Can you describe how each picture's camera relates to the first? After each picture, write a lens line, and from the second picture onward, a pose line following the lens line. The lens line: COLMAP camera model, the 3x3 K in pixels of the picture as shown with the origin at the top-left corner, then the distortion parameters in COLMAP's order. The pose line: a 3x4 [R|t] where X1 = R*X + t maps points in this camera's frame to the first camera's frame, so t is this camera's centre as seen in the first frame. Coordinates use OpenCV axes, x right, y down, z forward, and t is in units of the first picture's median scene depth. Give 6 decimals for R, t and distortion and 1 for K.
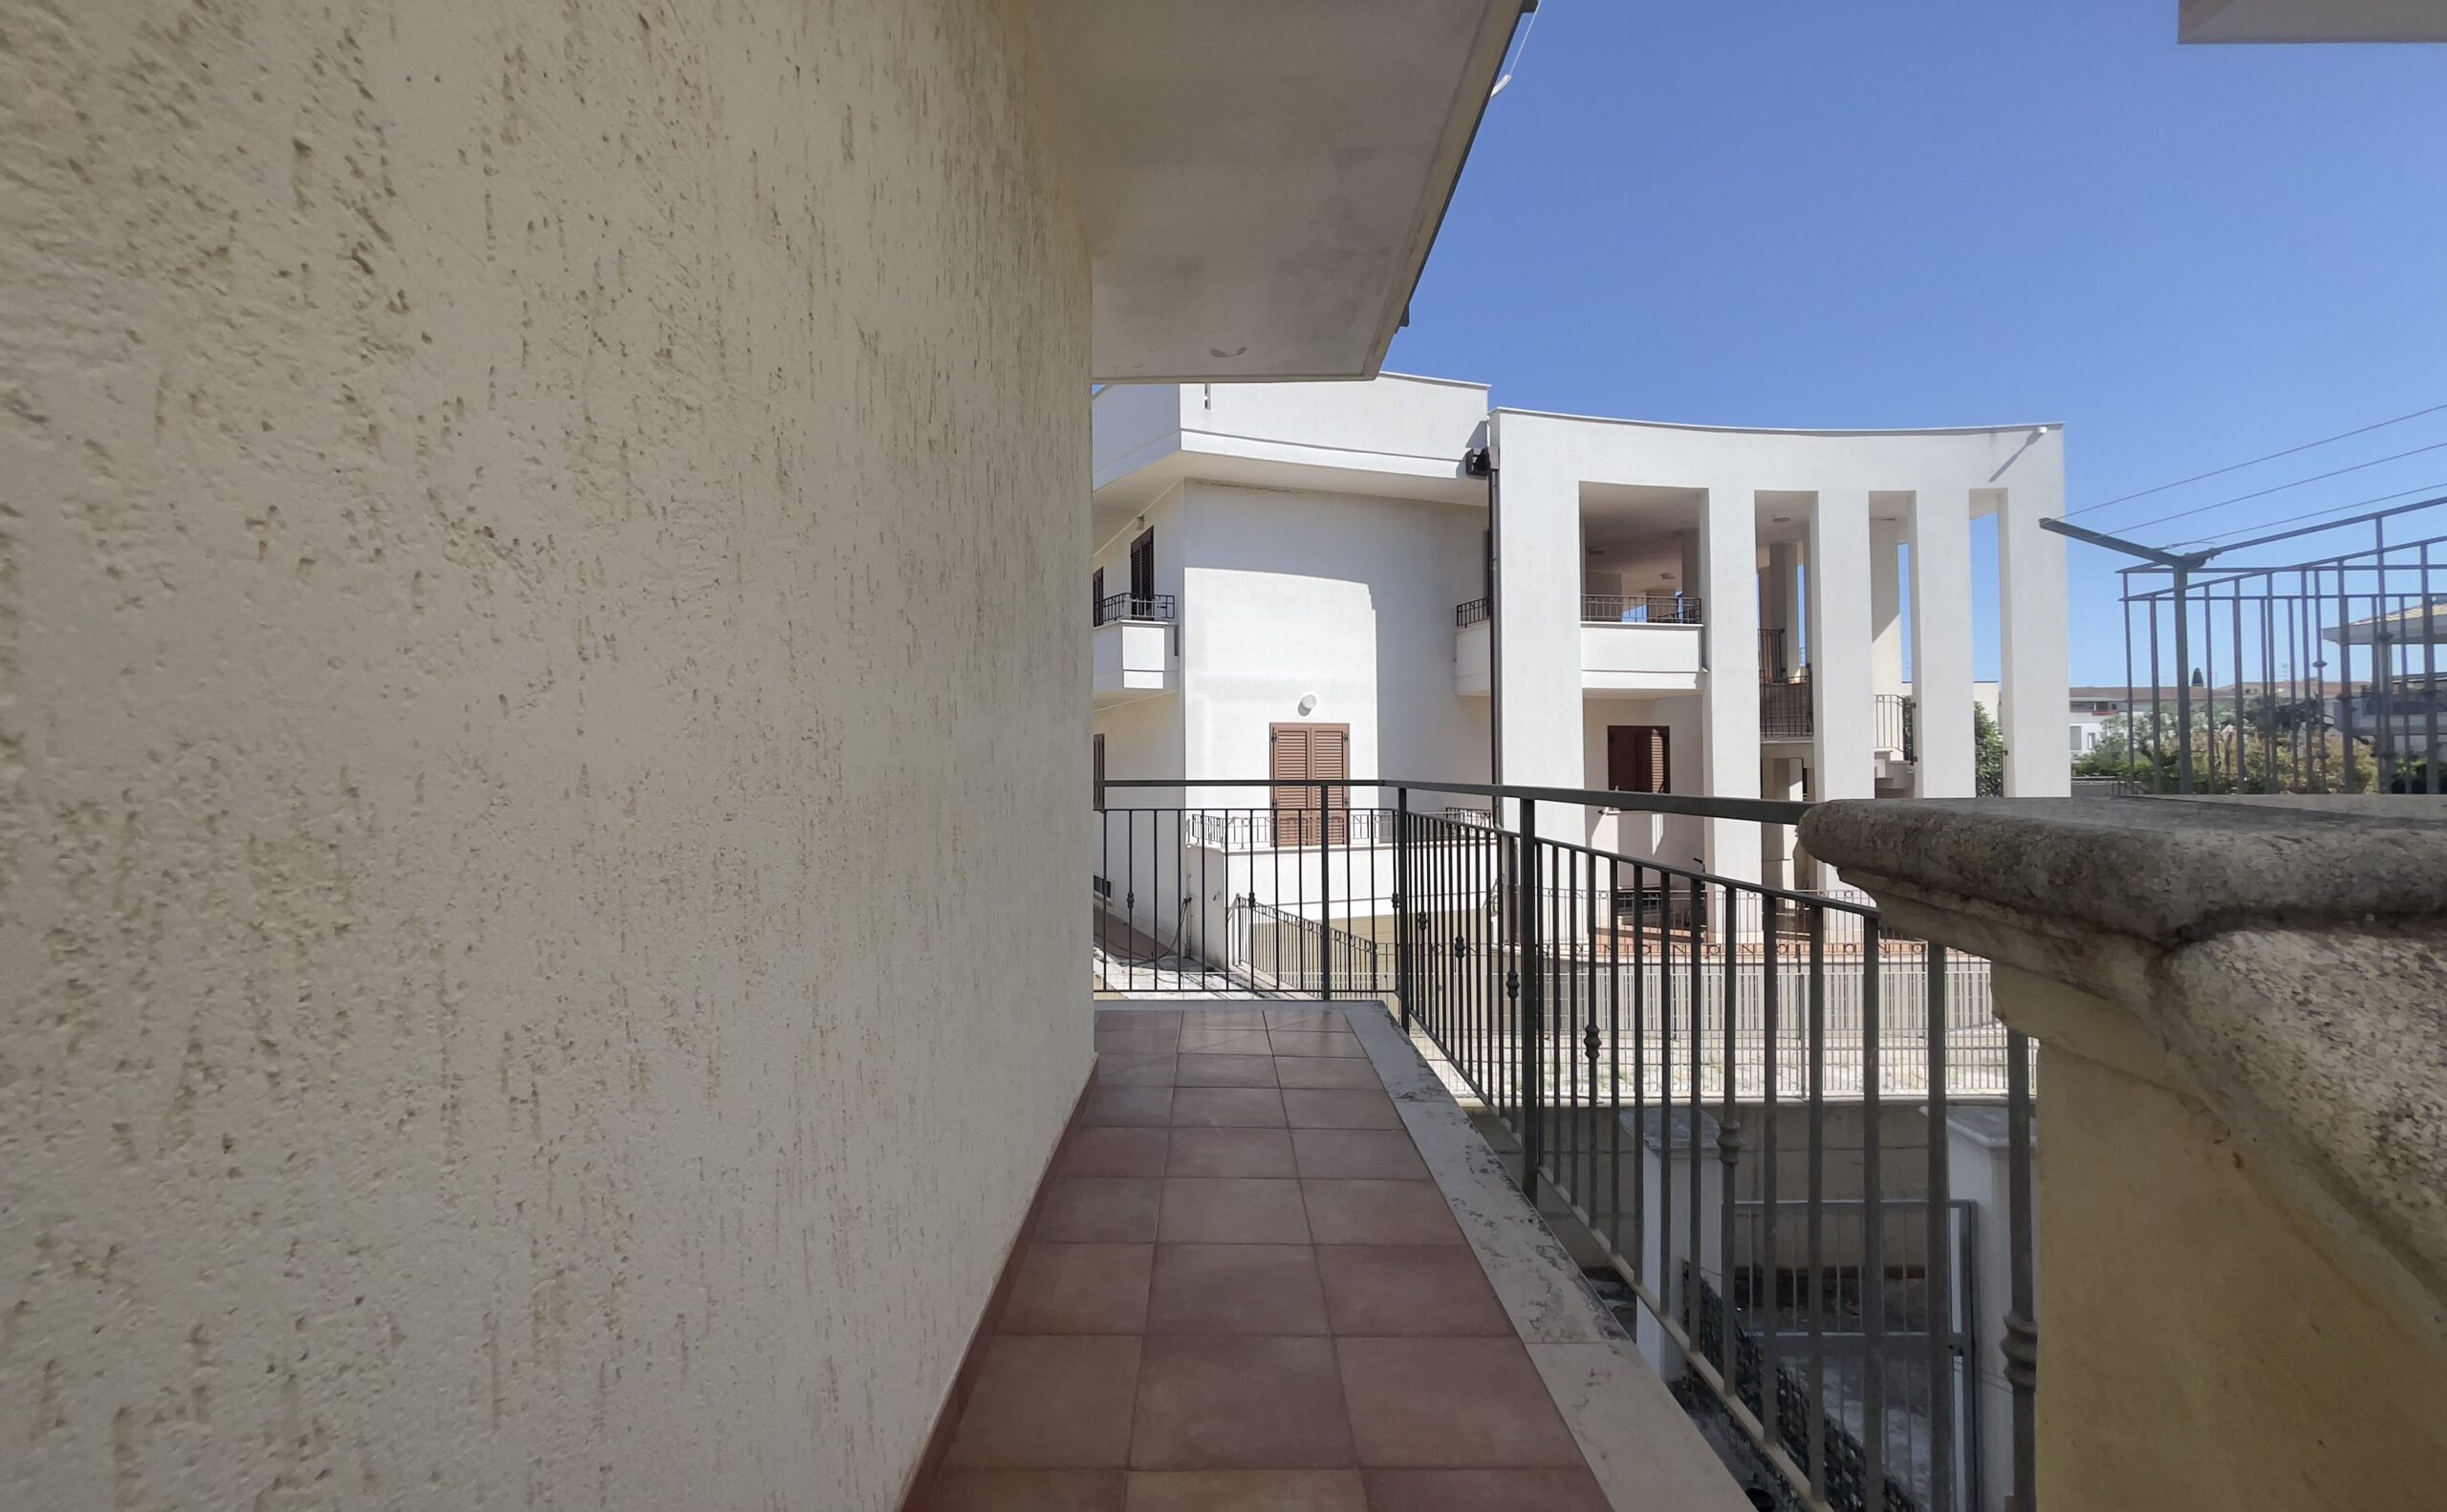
lens RADIAL K [[984.7, 0, 1223.5], [0, 984.7, 756.0], [0, 0, 1]] dist [0.000165, 0.000050]
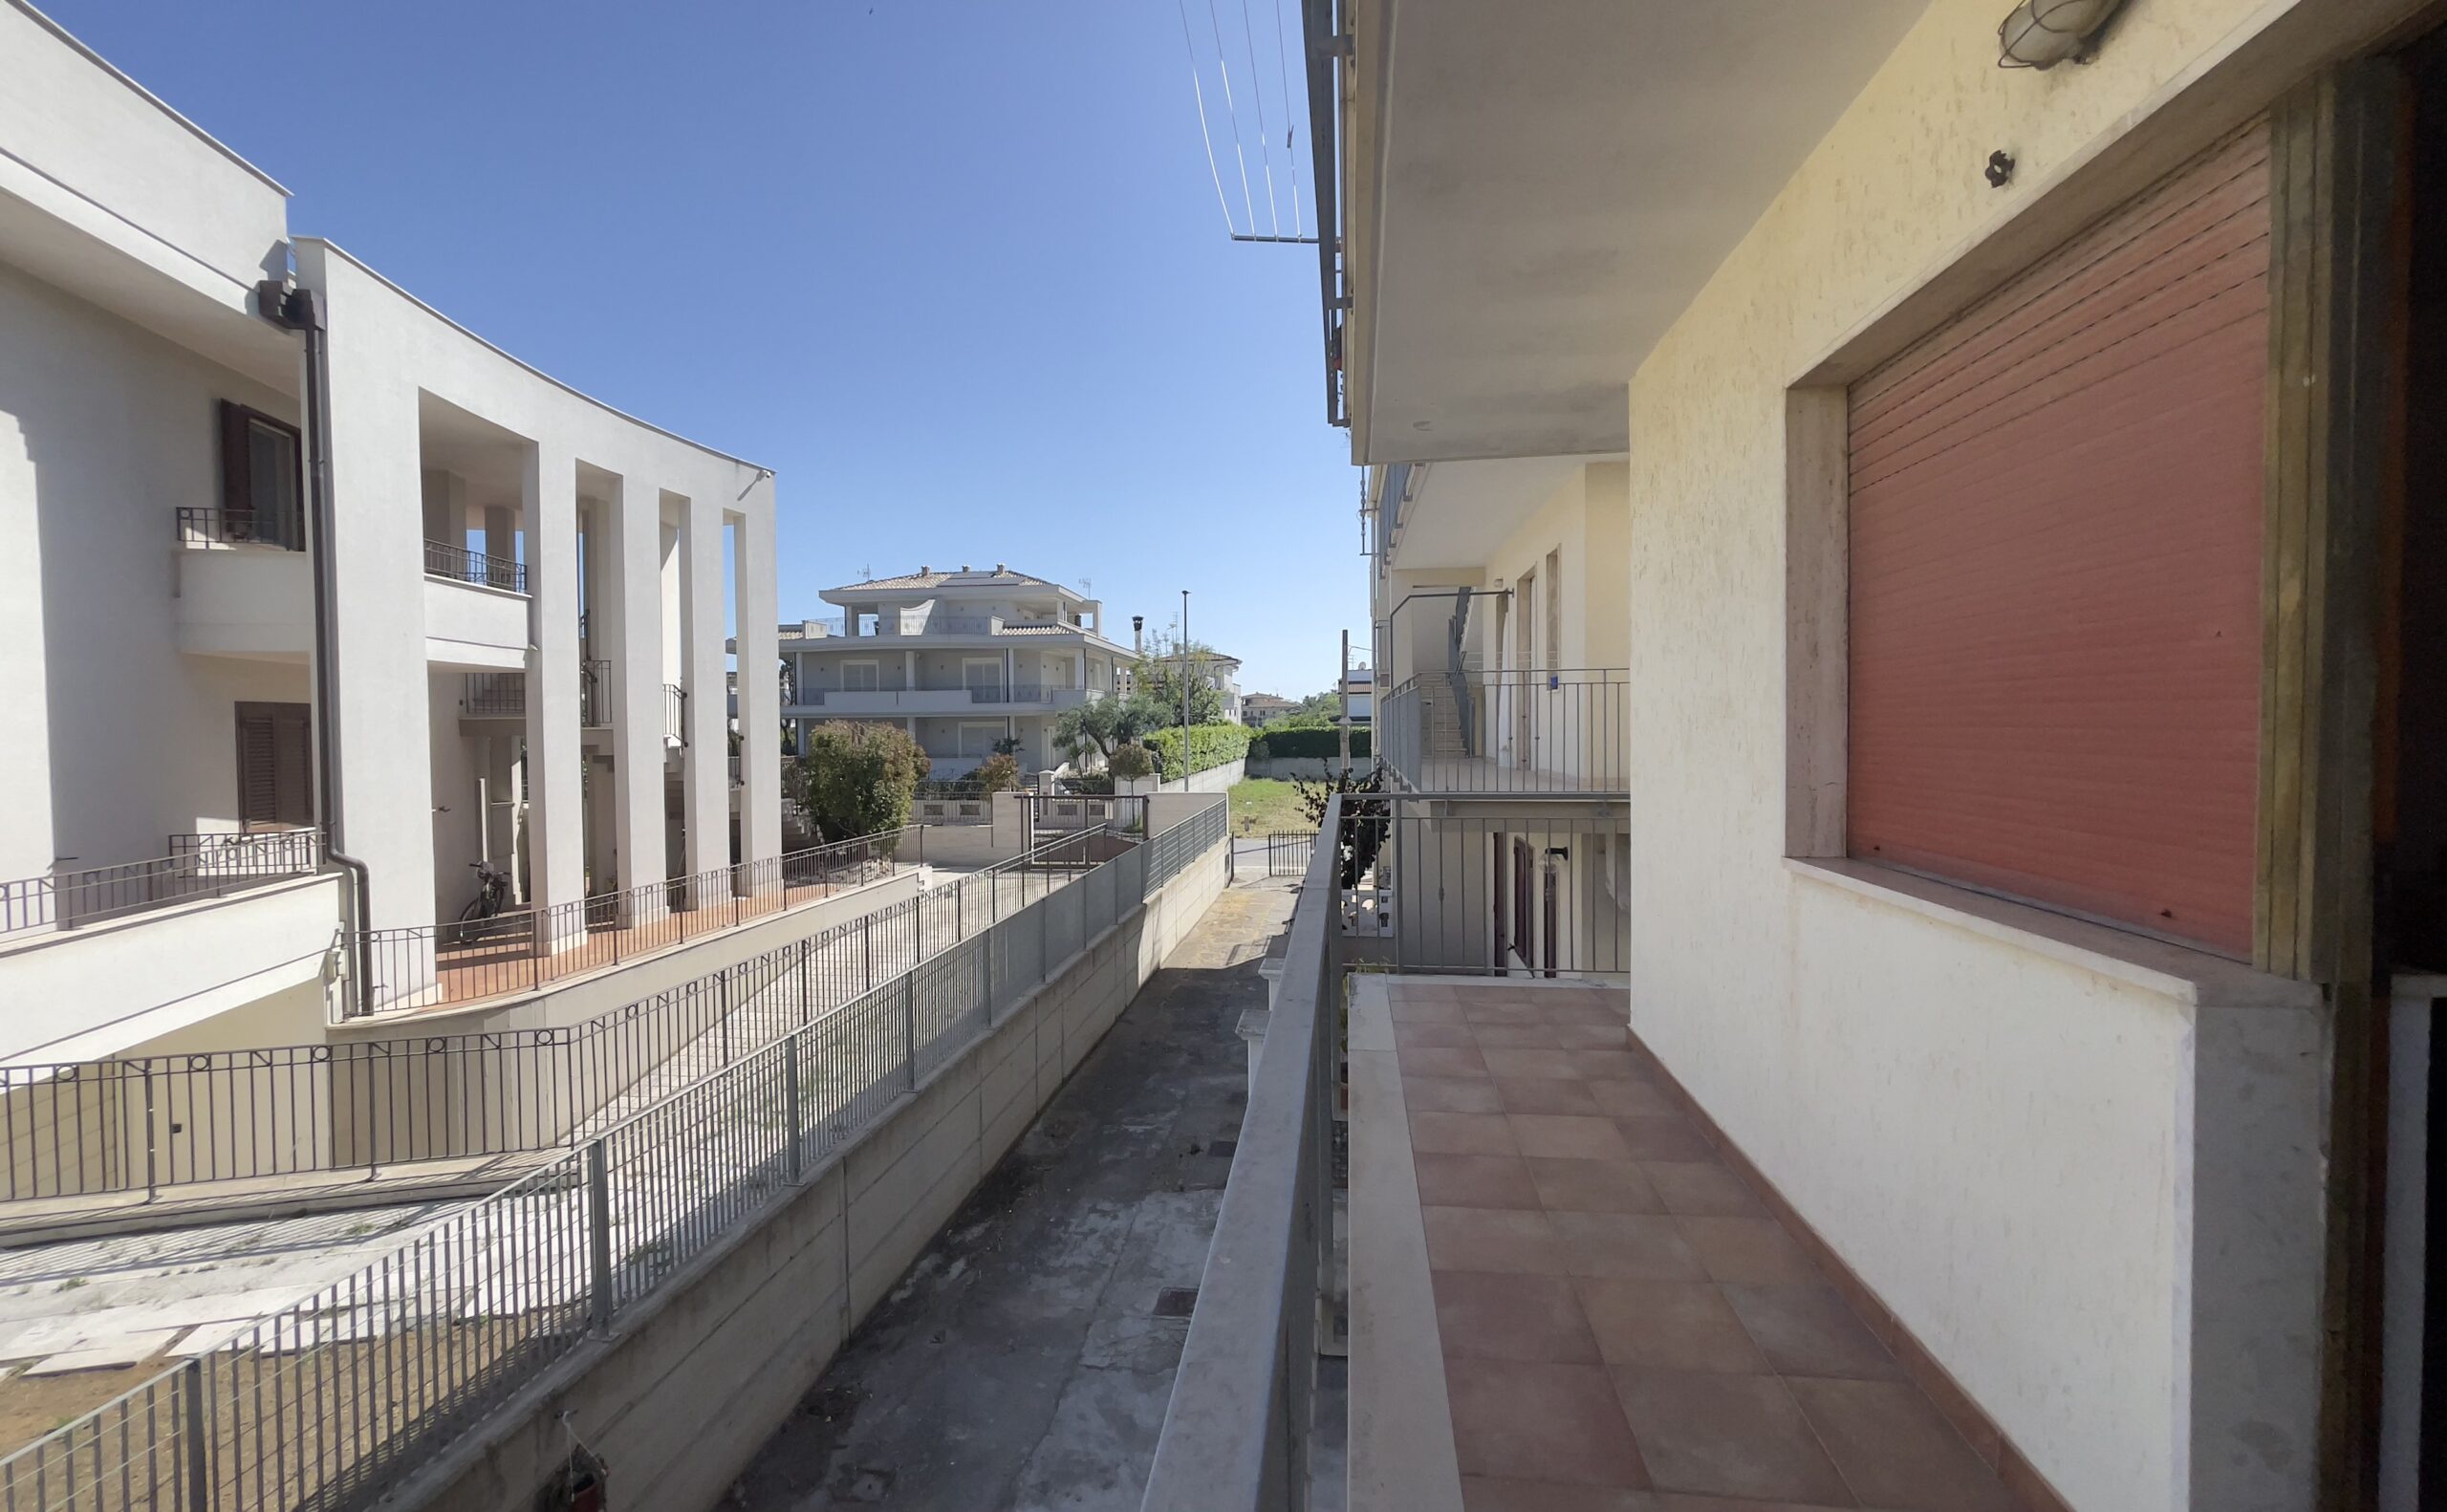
lens RADIAL K [[984.7, 0, 1223.5], [0, 984.7, 756.0], [0, 0, 1]] dist [0.000165, 0.000050]
pose [[0.116460, -0.028424, 0.992789, -0.317637], [0.003236, 0.999596, 0.028239, -0.014027], [-0.993190, -0.000076, 0.116505, 0.293285]]
